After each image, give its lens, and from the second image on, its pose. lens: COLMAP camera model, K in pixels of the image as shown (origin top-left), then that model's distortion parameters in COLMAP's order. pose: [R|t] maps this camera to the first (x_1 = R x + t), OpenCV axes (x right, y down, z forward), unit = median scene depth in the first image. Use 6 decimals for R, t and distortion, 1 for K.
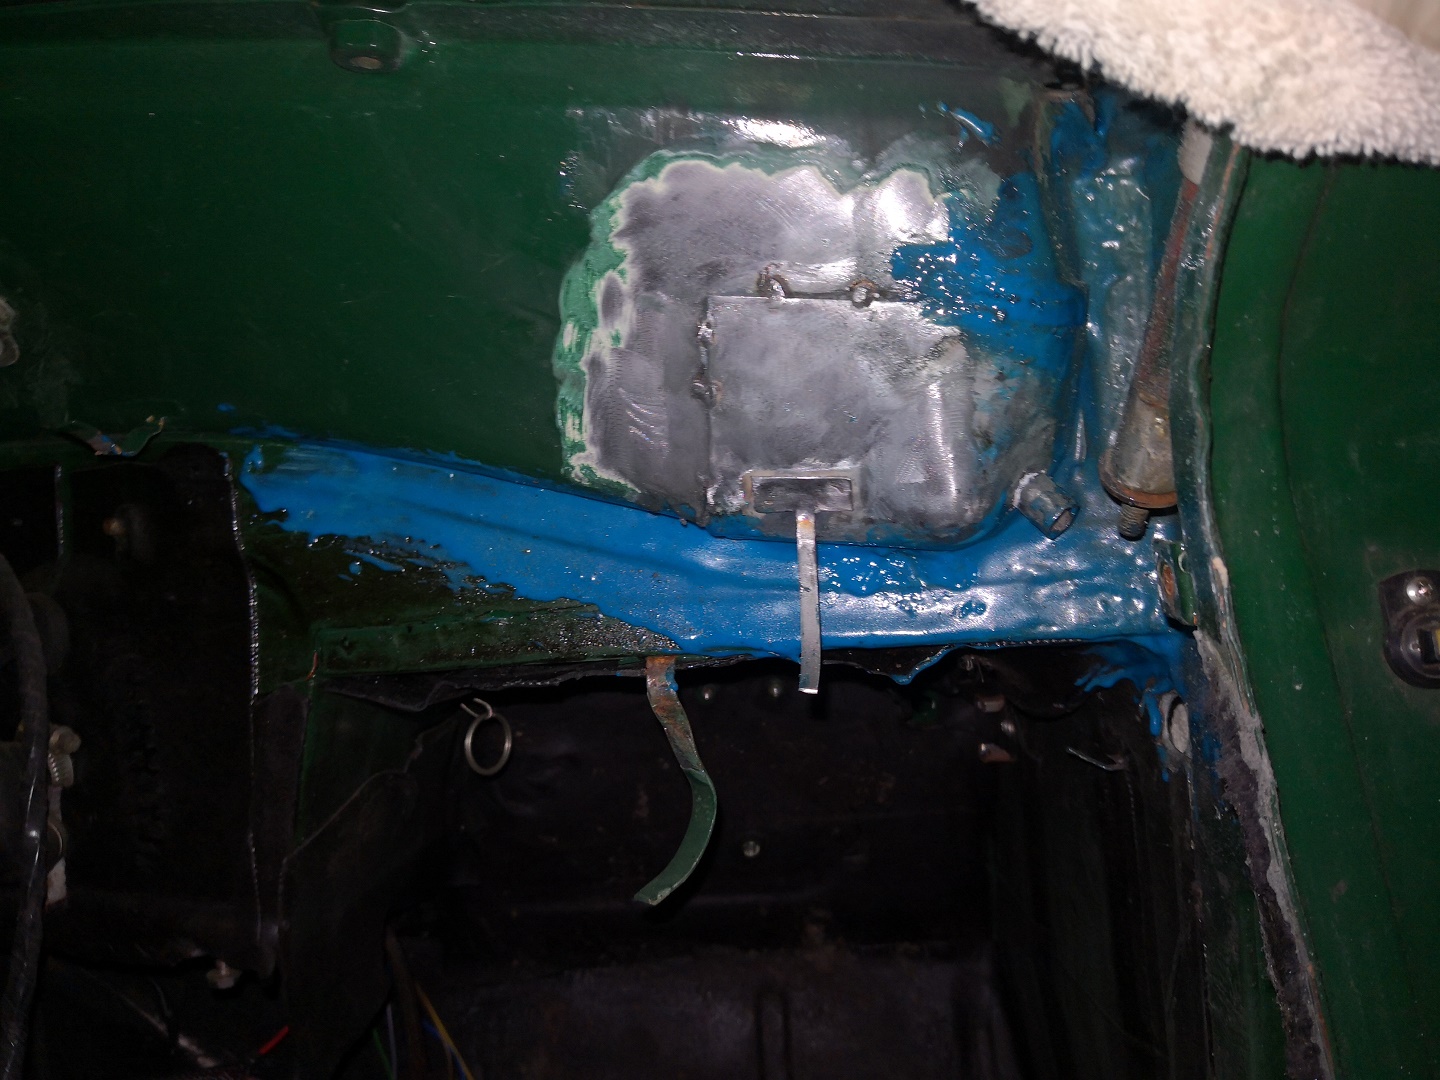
lens RADIAL K [[1191.7, 0, 718.7], [0, 1191.7, 538.8], [0, 0, 1]] dist [0.014784, -0.072645]
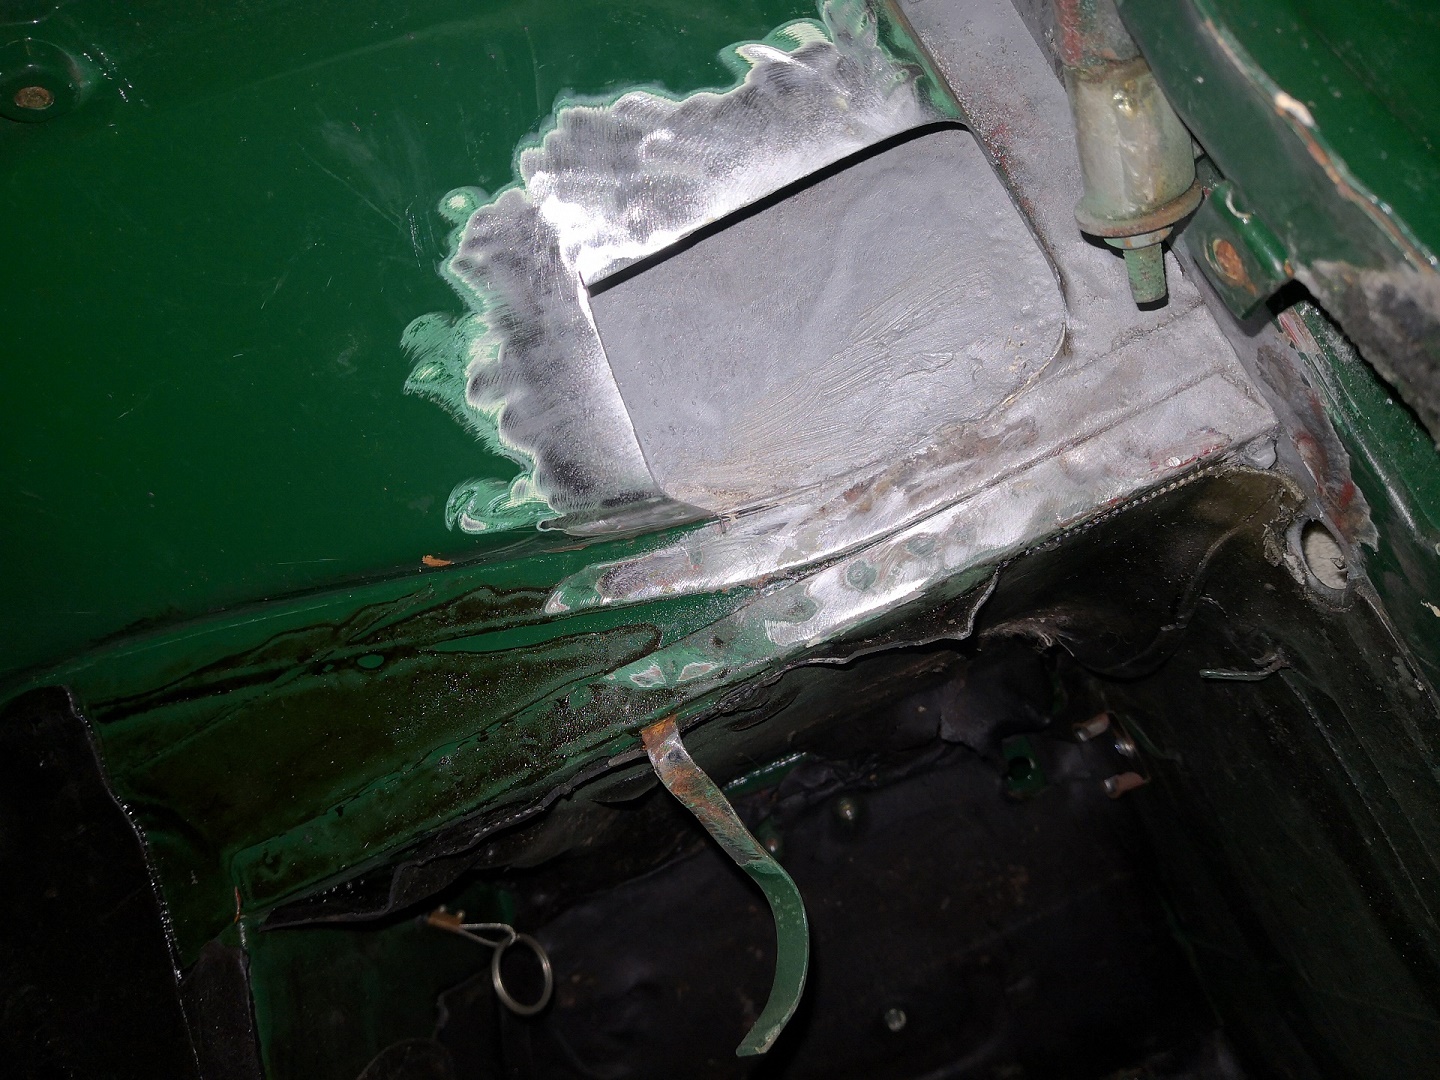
lens RADIAL K [[1191.7, 0, 718.7], [0, 1191.7, 538.8], [0, 0, 1]] dist [0.014784, -0.072645]
pose [[0.936527, -0.349071, 0.032651, 0.003831], [0.347154, 0.910292, -0.225503, 0.159917], [0.048995, 0.222524, 0.973695, 0.210483]]
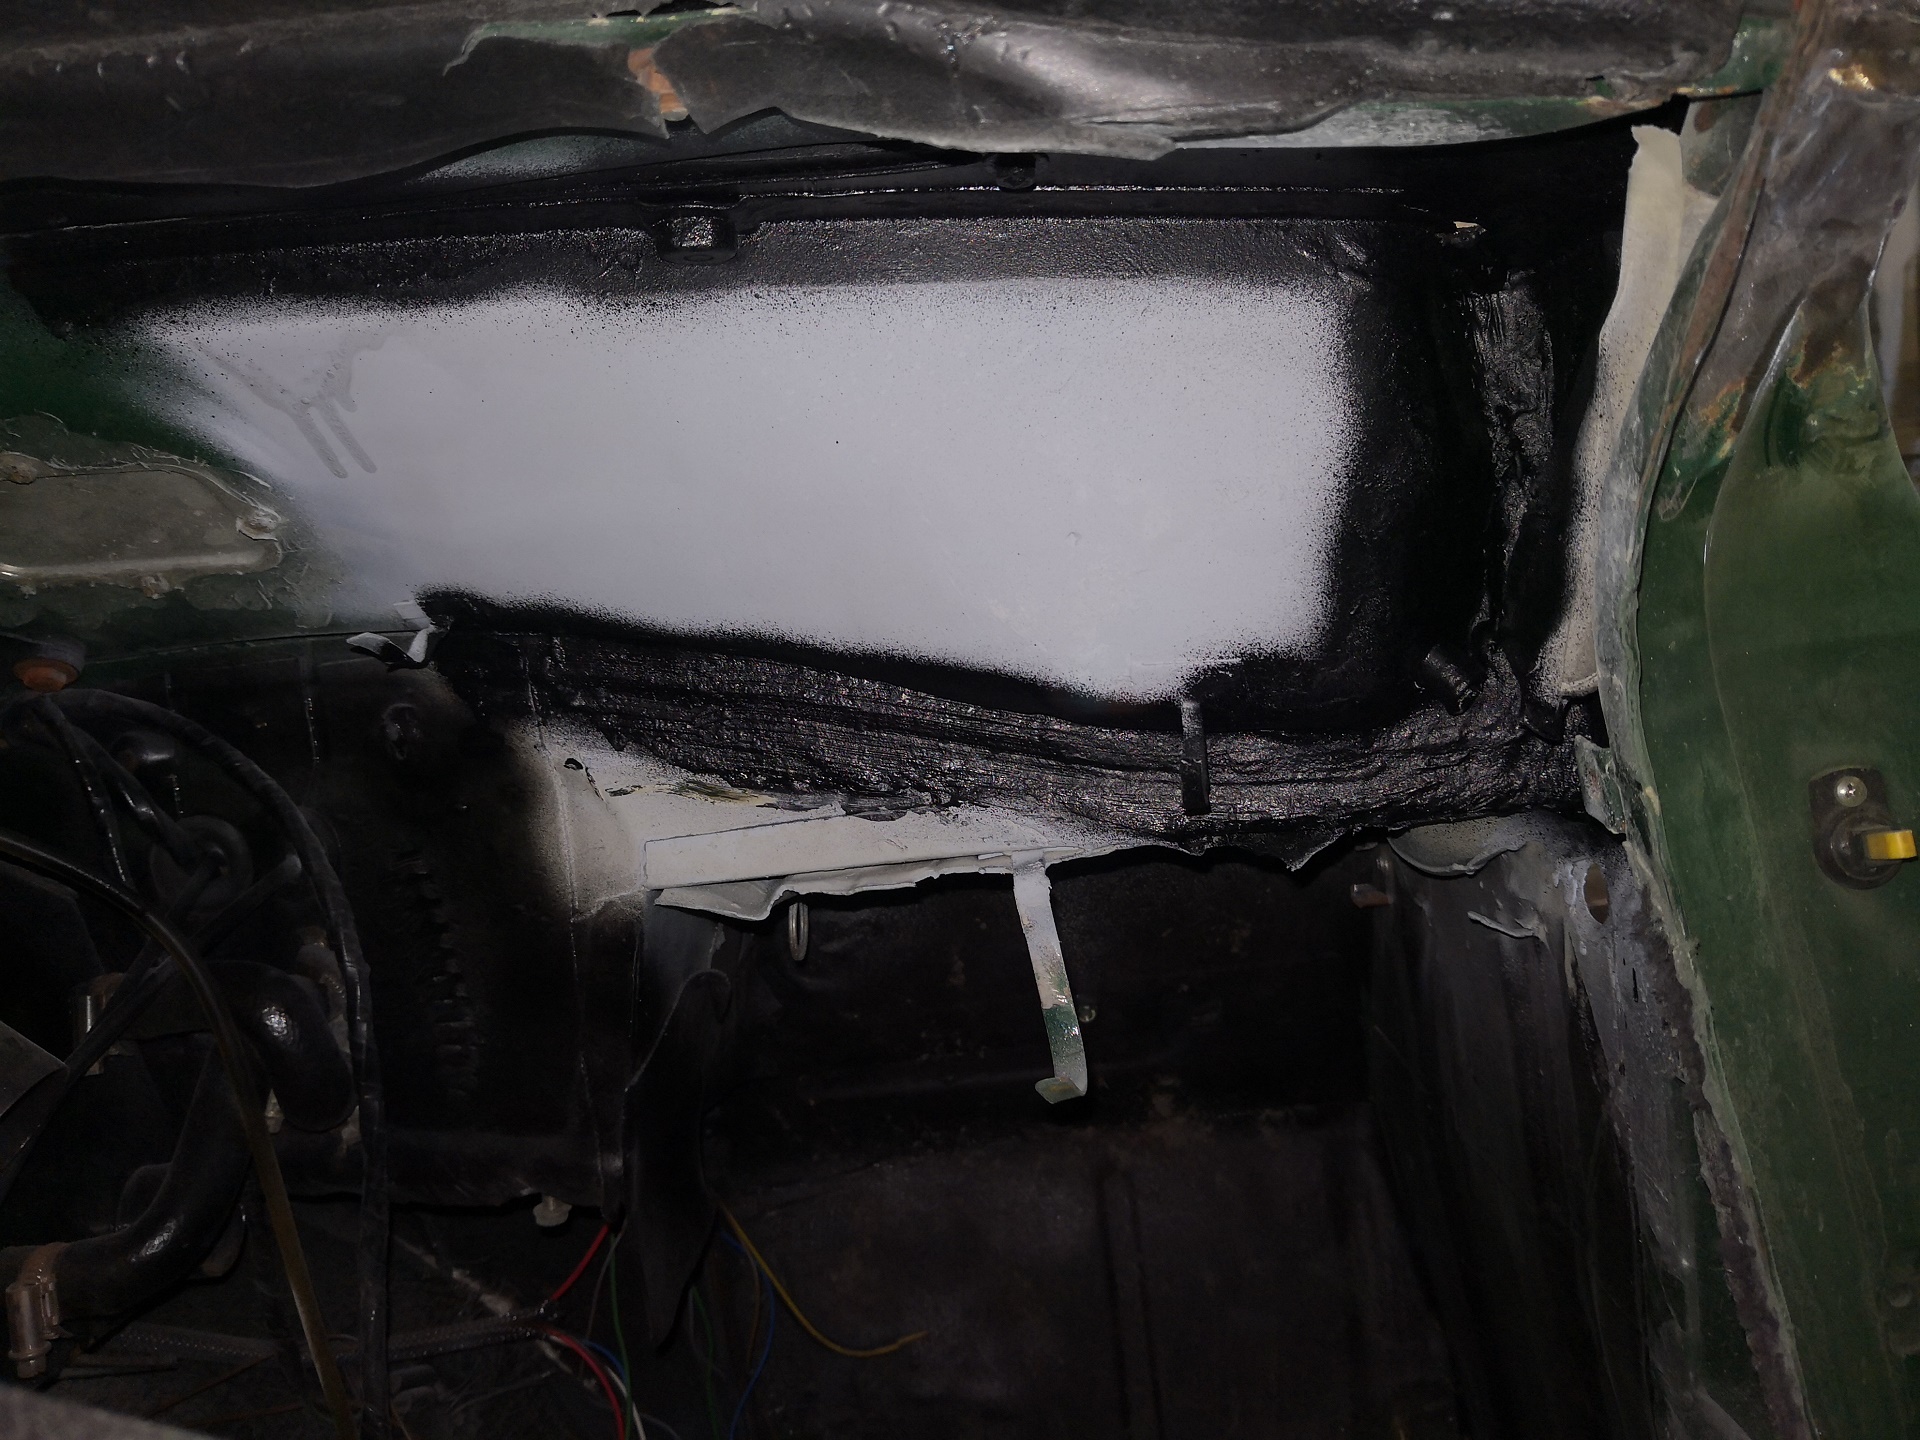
lens RADIAL K [[1588.9, 0, 958.3], [0, 1588.9, 718.3], [0, 0, 1]] dist [0.014784, -0.072645]
pose [[0.998303, -0.057555, 0.008852, -0.095926], [0.056329, 0.993001, 0.103808, -0.116281], [-0.014765, -0.103133, 0.994558, -0.177193]]
